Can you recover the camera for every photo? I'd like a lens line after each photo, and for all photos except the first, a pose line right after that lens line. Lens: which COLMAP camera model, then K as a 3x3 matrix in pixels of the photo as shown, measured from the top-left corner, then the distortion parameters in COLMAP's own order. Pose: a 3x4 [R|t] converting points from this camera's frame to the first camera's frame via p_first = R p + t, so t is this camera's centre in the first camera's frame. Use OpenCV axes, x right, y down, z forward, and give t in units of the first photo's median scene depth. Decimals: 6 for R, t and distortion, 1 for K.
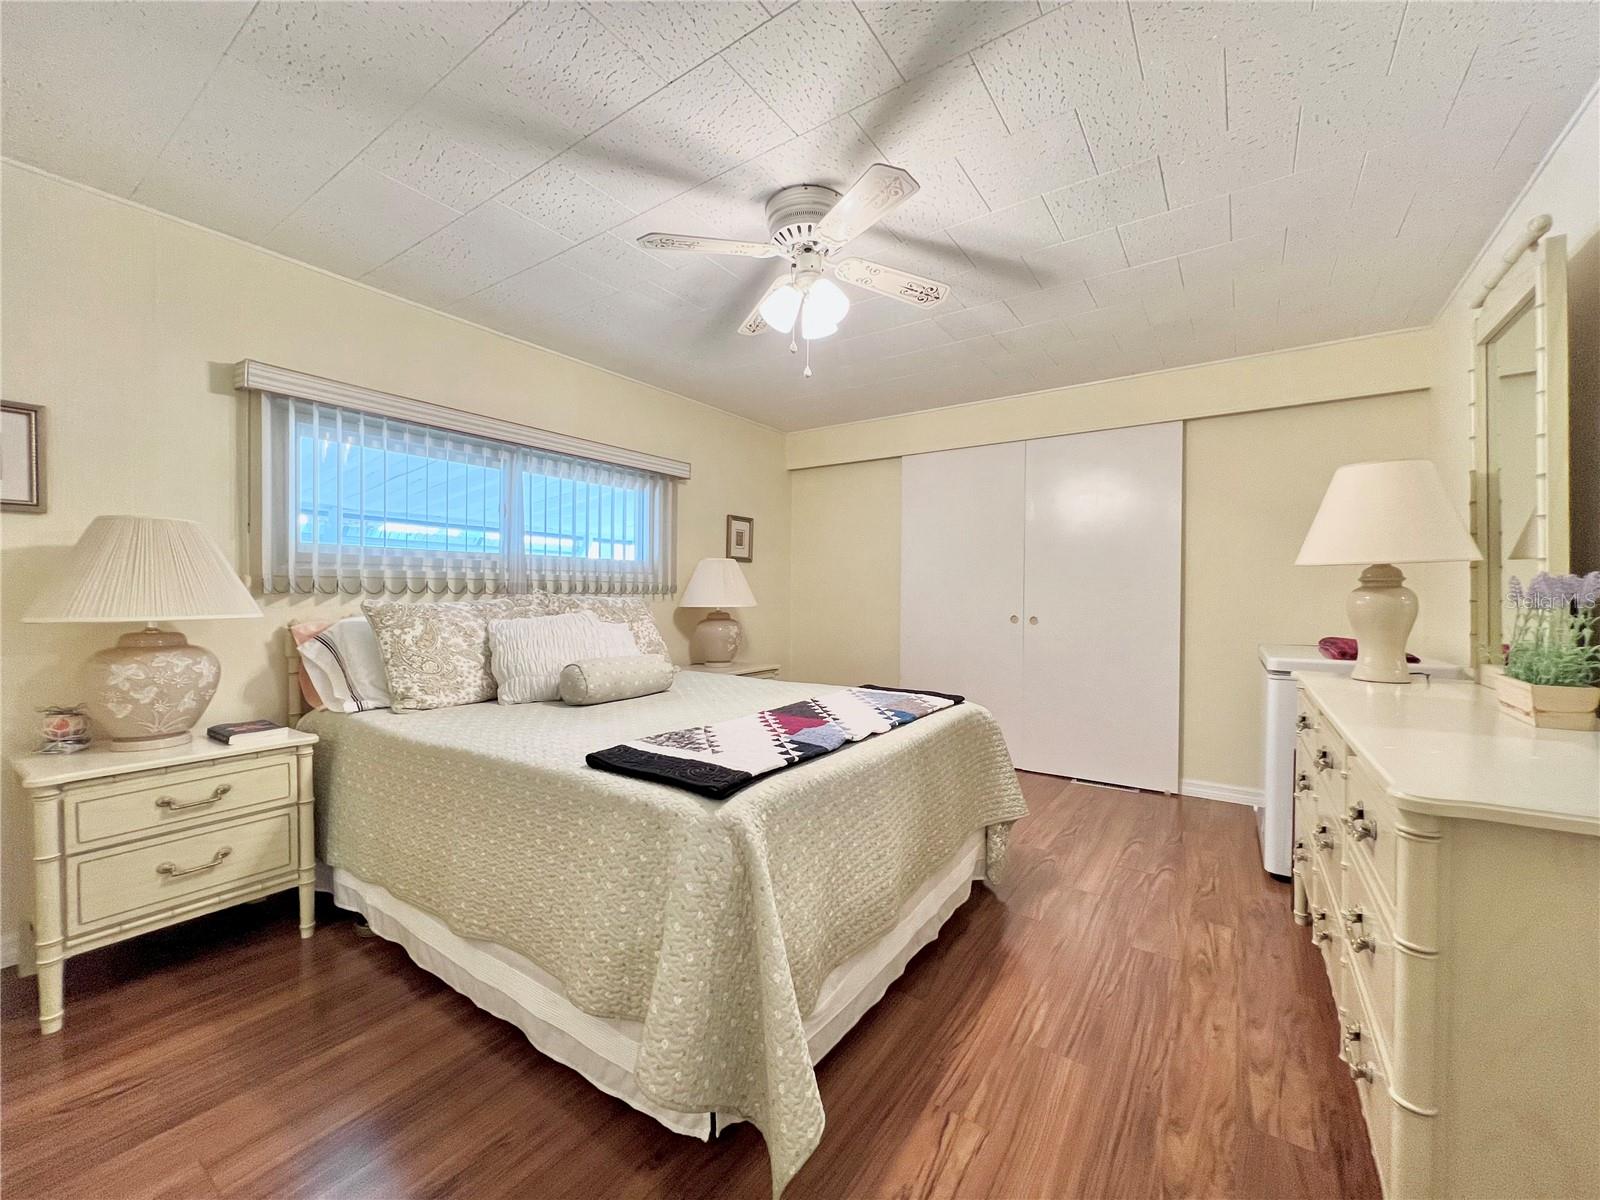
lens RADIAL K [[639.5, 0, 803.2], [0, 639.5, 599.5], [0, 0, 1]] dist [-0.003045, 0.000846]
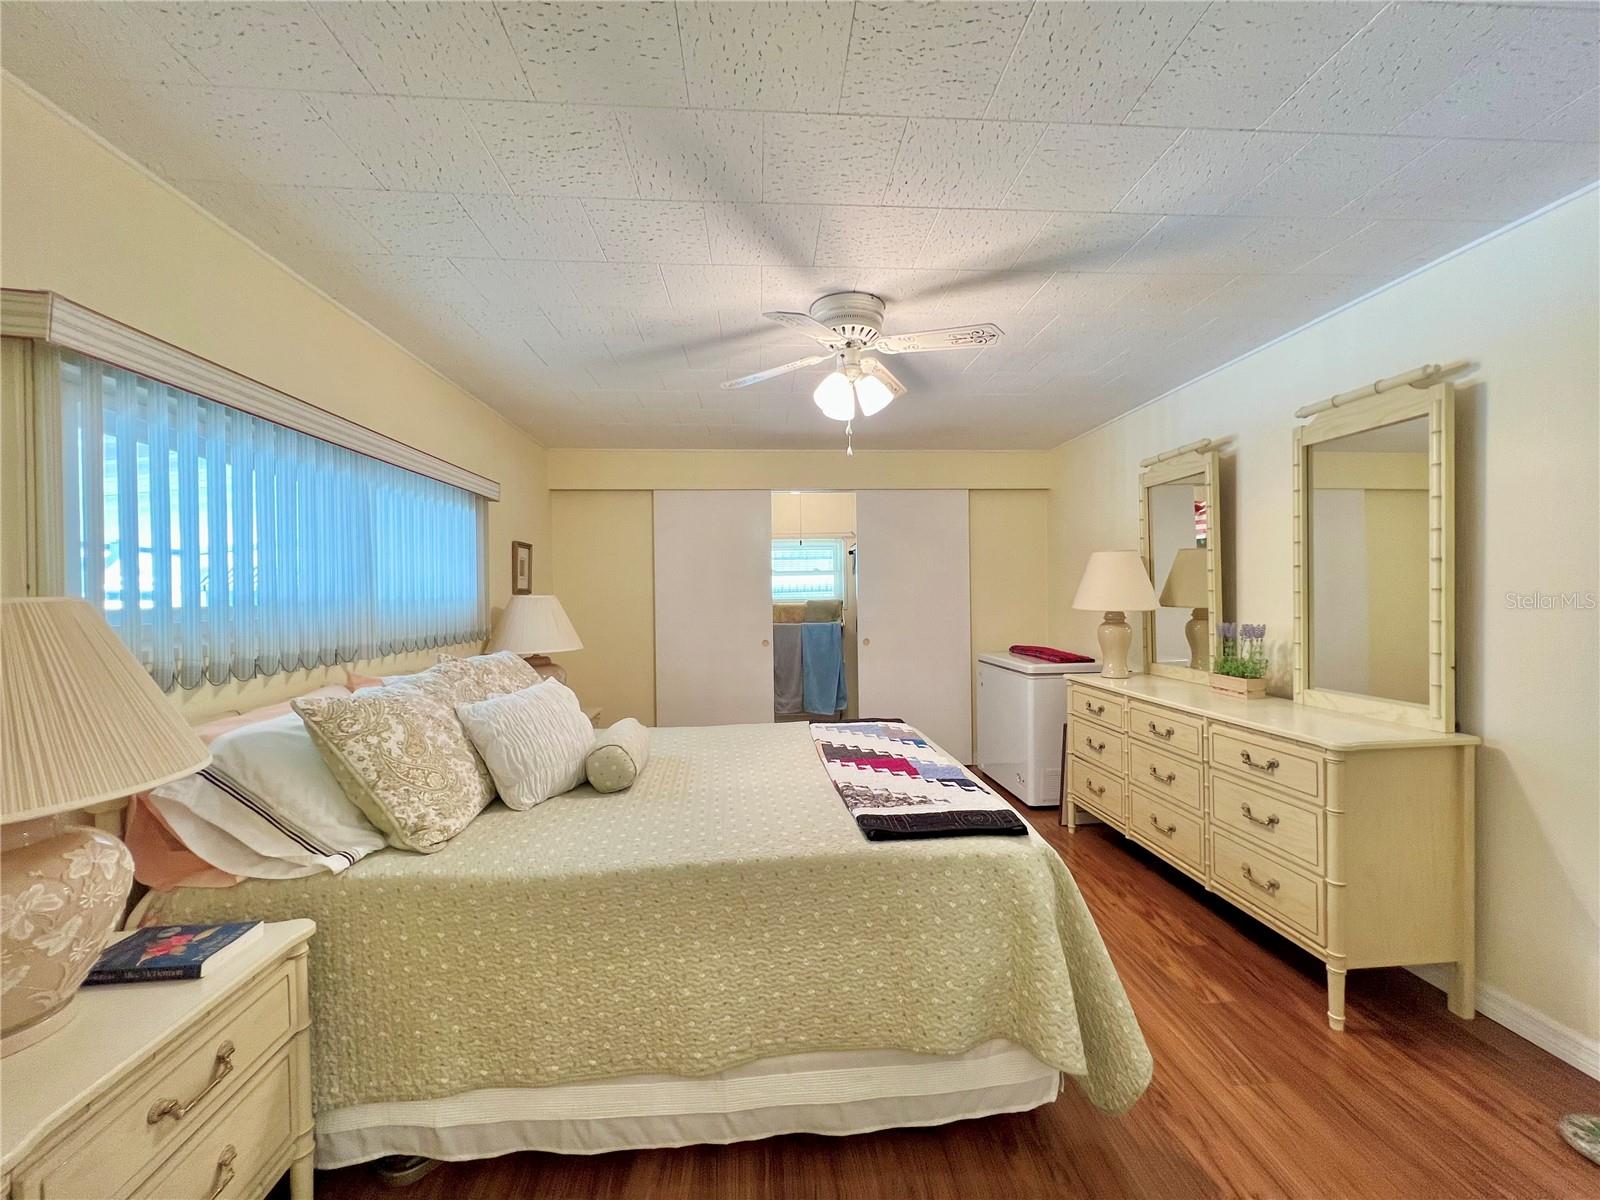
lens RADIAL K [[639.5, 0, 803.2], [0, 639.5, 599.5], [0, 0, 1]] dist [-0.003045, 0.000846]
pose [[0.779976, -0.021976, 0.625423, -0.697076], [0.024705, 0.999685, 0.004317, -0.093340], [-0.625321, 0.012084, 0.780274, 0.158813]]
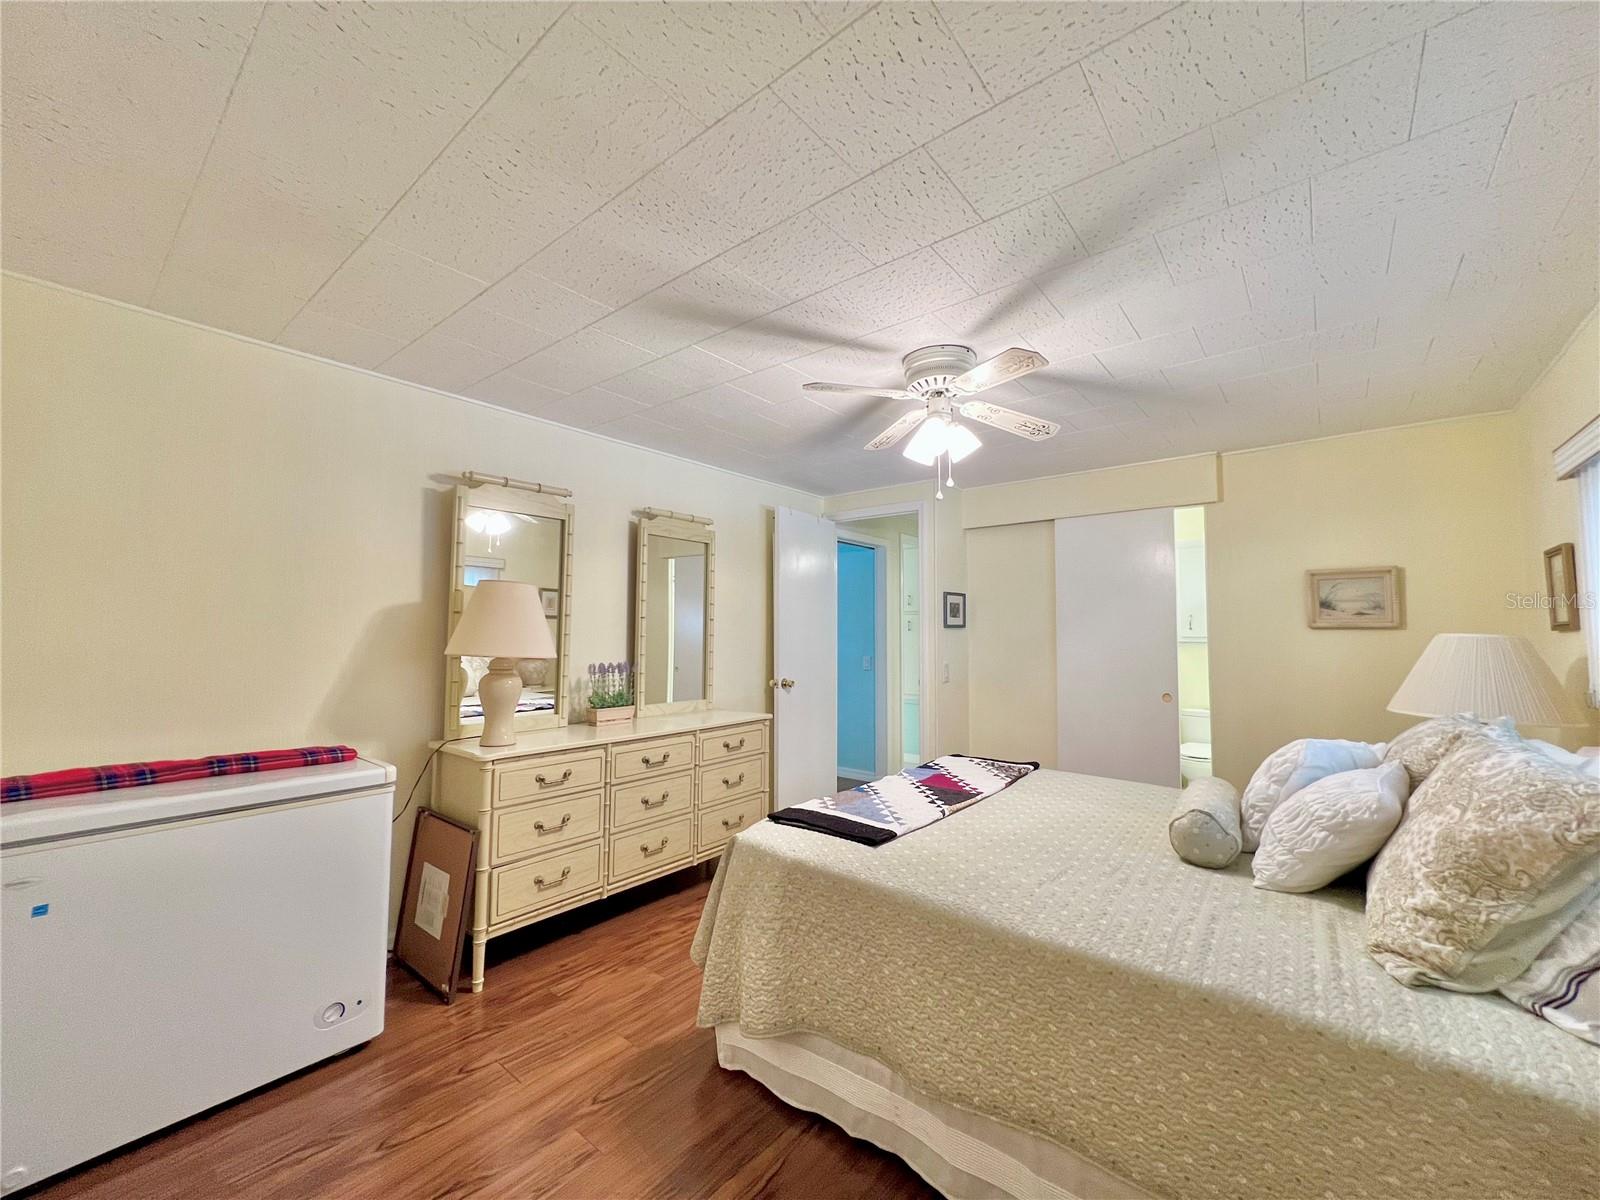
lens RADIAL K [[639.5, 0, 803.2], [0, 639.5, 599.5], [0, 0, 1]] dist [-0.003045, 0.000846]
pose [[-0.996568, -0.006983, 0.082486, 0.142634], [-0.010613, 0.998990, -0.043651, -0.105493], [-0.082098, -0.044377, -0.995636, 1.965626]]
